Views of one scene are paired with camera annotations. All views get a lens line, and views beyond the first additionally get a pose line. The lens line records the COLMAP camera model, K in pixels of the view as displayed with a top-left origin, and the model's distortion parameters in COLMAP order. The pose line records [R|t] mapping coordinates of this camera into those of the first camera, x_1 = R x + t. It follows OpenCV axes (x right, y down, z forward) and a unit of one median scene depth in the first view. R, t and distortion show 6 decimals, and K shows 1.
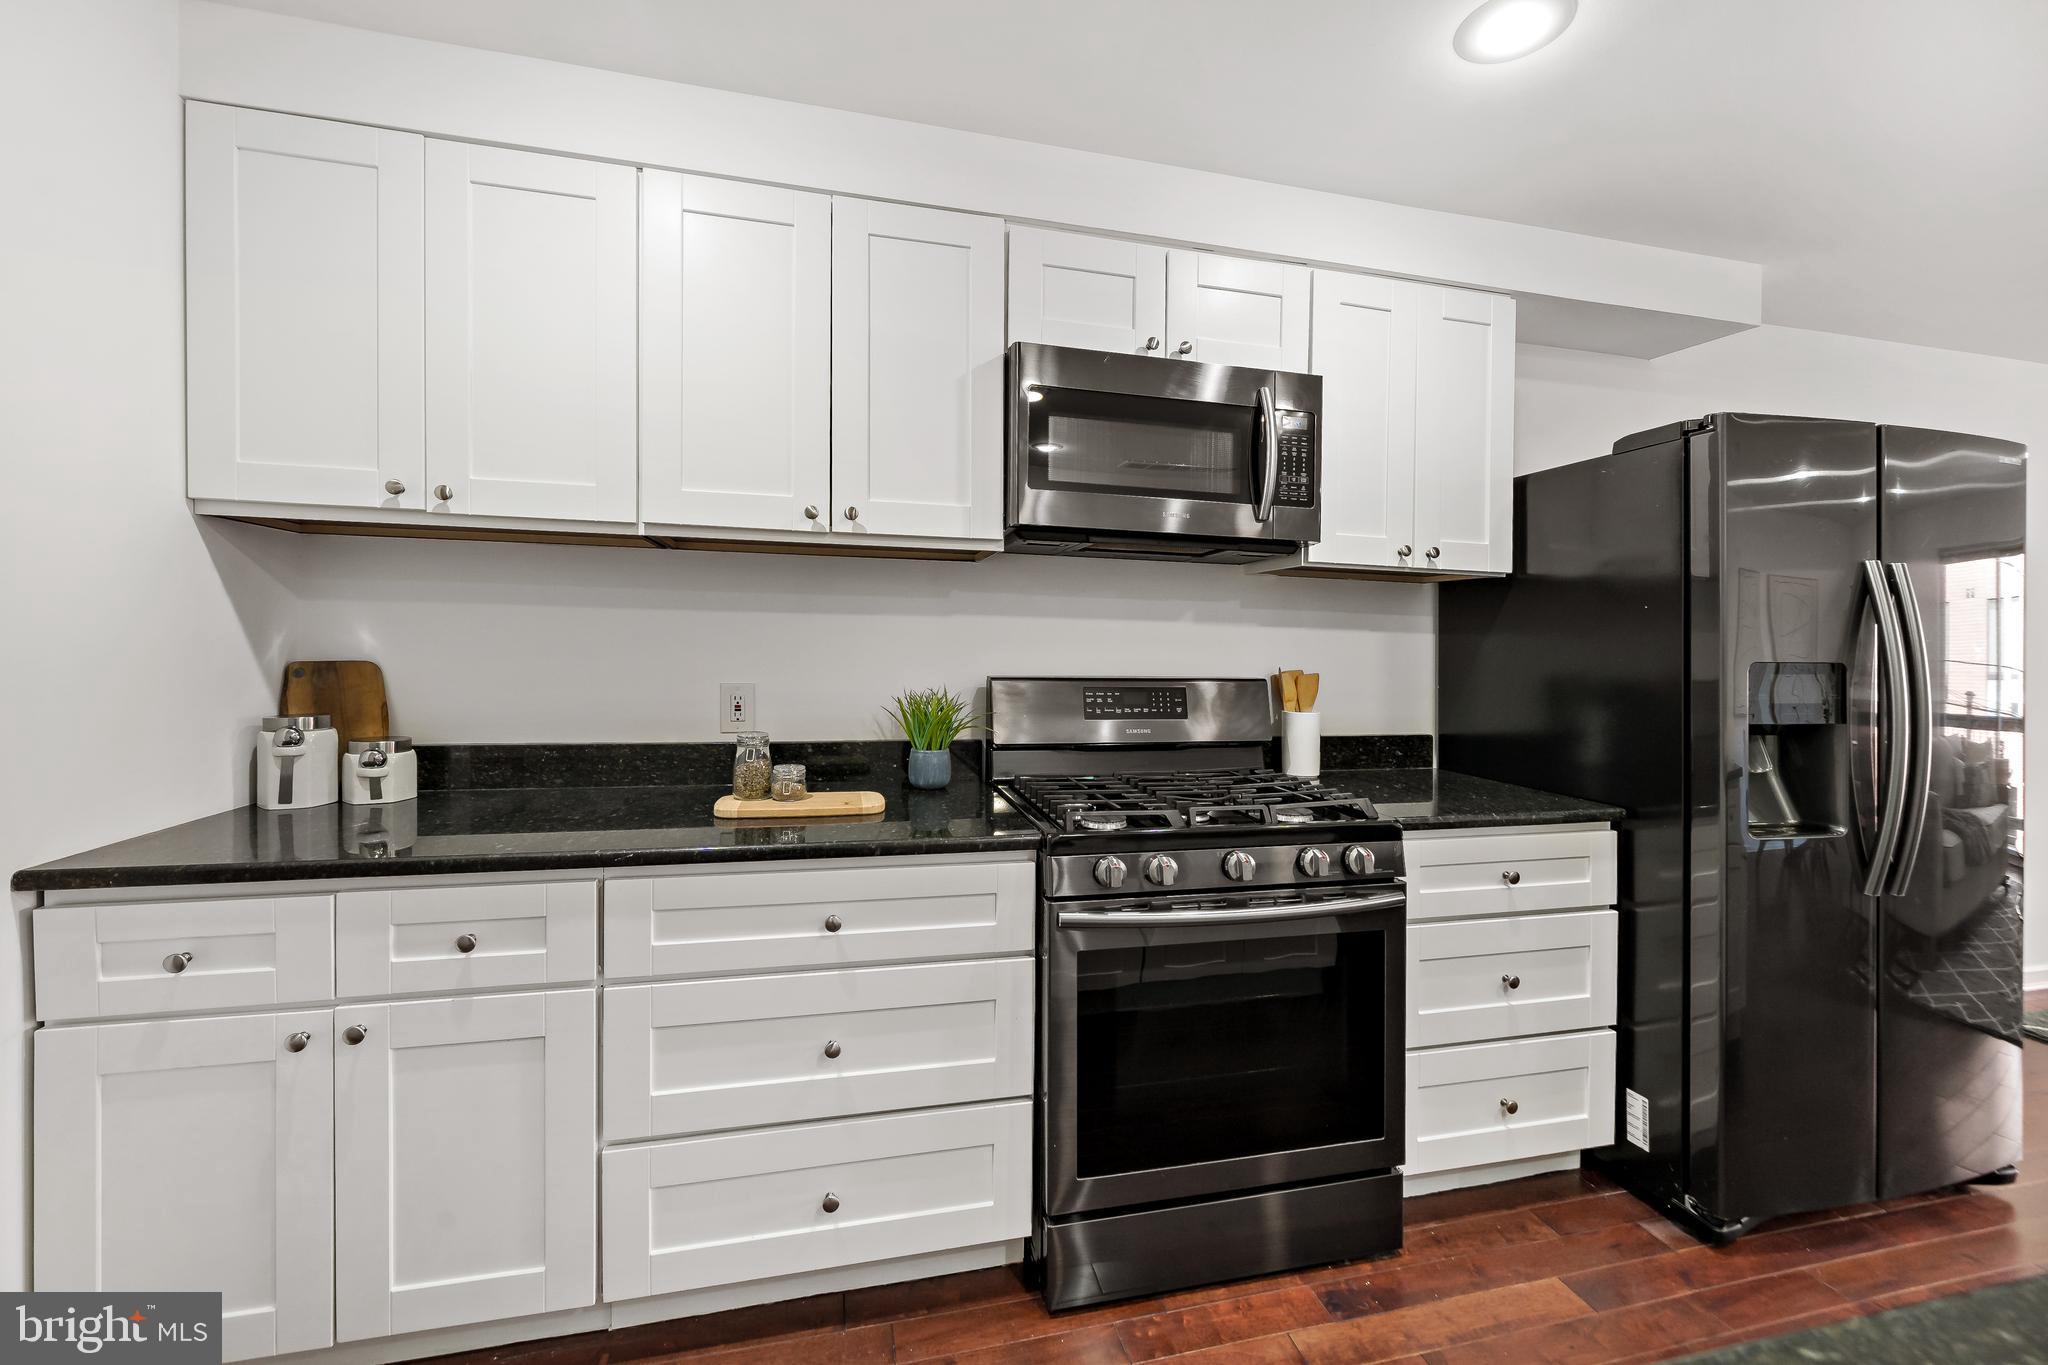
lens RADIAL K [[827.2, 0, 987.1], [0, 827.2, 647.2], [0, 0, 1]] dist [-0.000284, -0.000076]
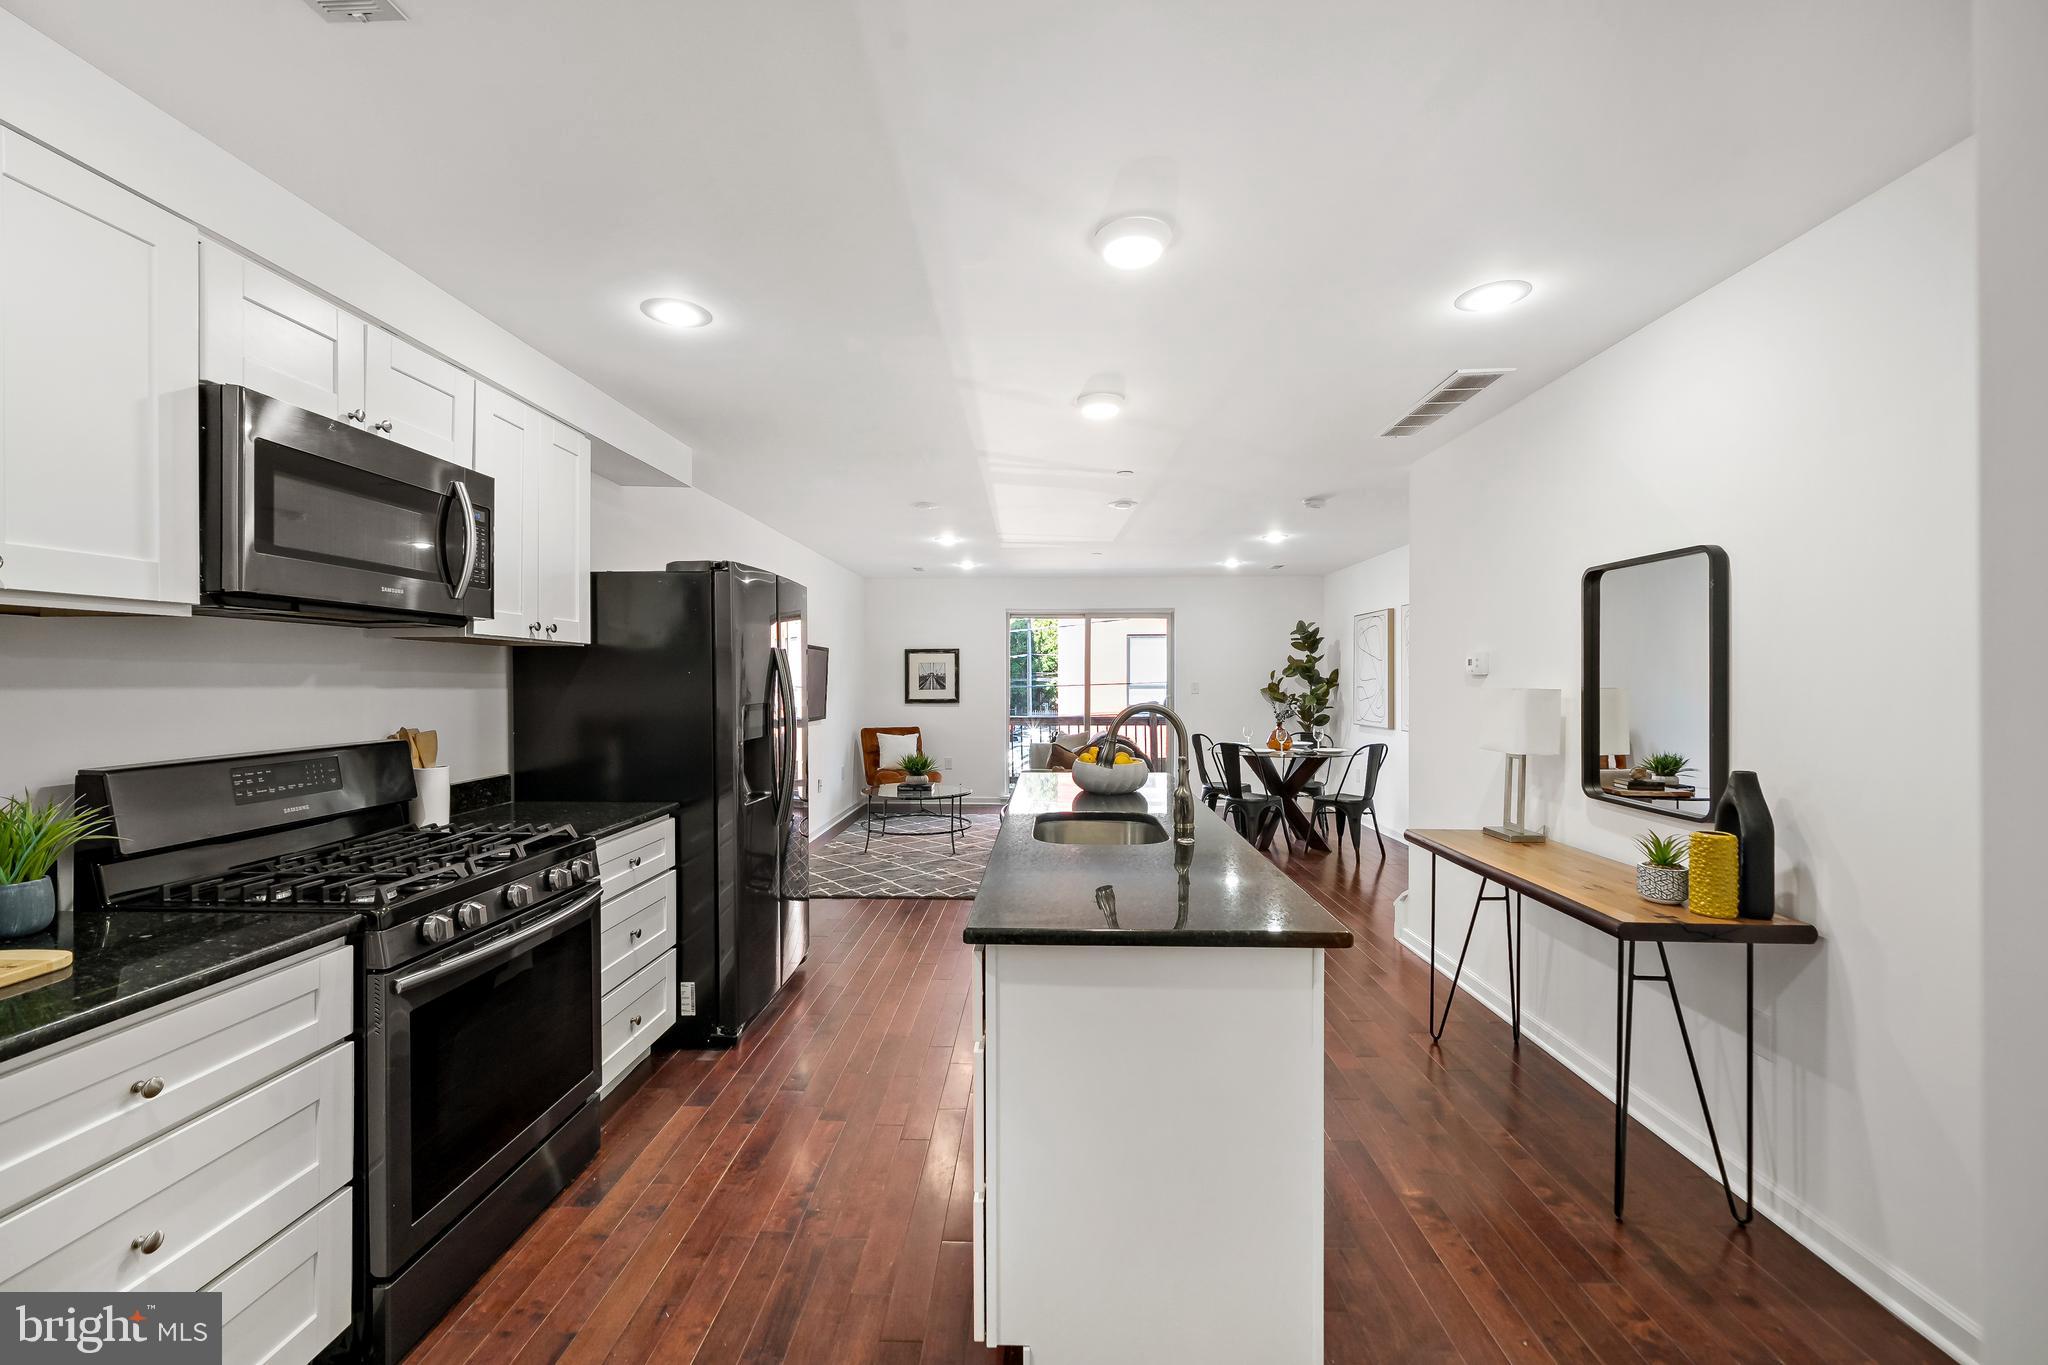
lens RADIAL K [[851.5, 0, 1038.5], [0, 851.5, 680.0], [0, 0, 1]] dist [0.000798, 0.000012]
pose [[0.245321, -0.023453, 0.969158, -0.621240], [0.013898, 0.999690, 0.020673, -0.059458], [-0.969342, 0.008398, 0.245571, -0.048396]]
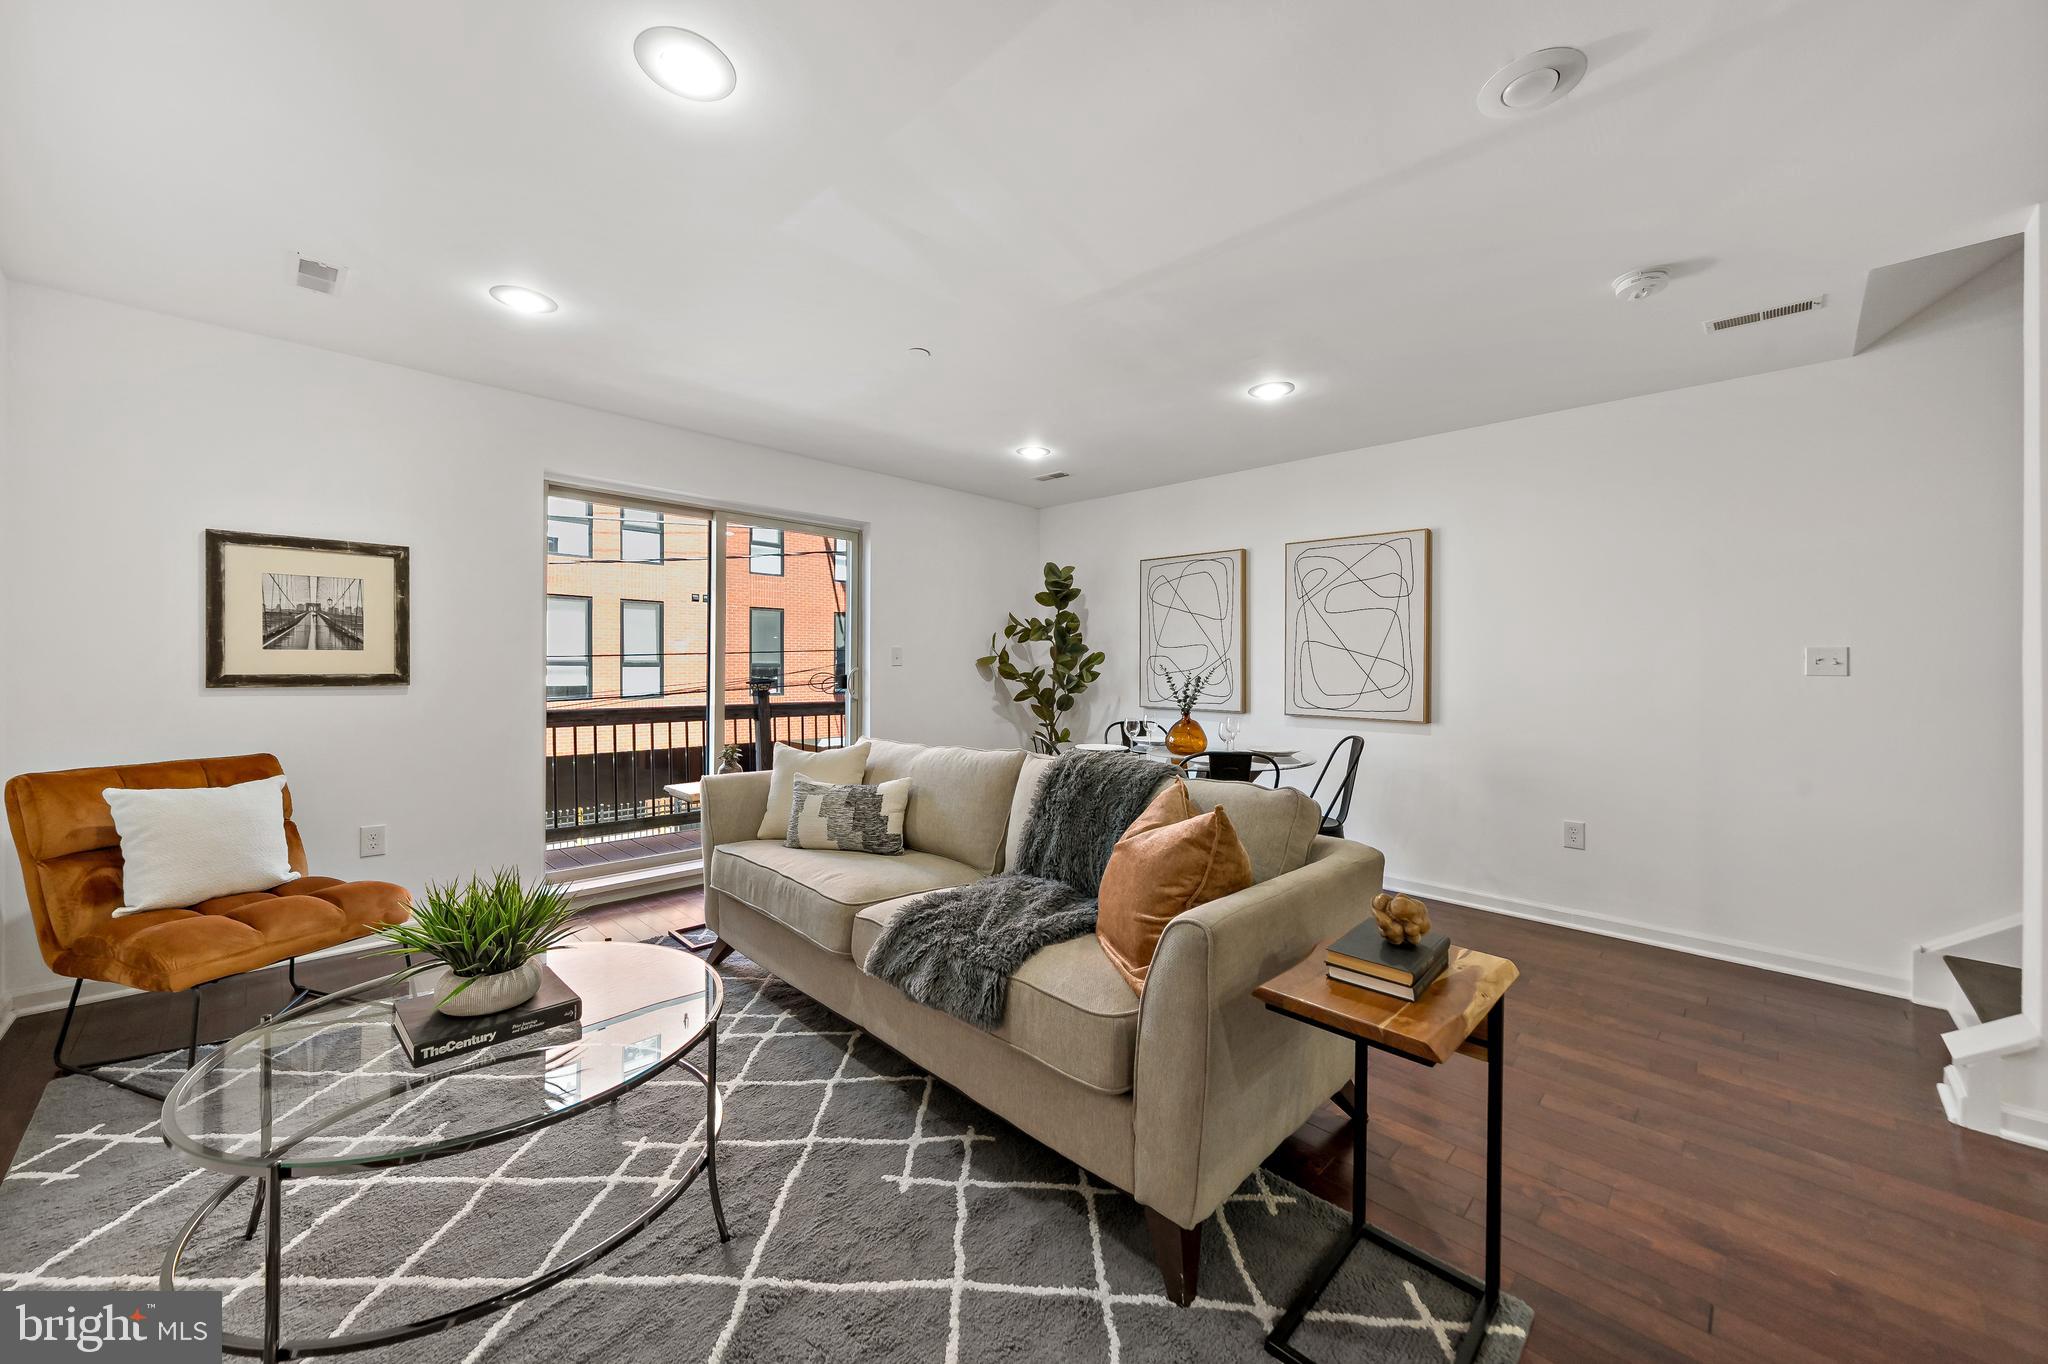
lens RADIAL K [[753.1, 0, 1035.5], [0, 753.1, 667.0], [0, 0, 1]] dist [-0.001061, 0.000012]
pose [[-0.532604, -0.030194, 0.845826, 1.753127], [-0.015955, 0.999544, 0.025635, 0.058273], [-0.846214, 0.000158, -0.532843, 1.273403]]
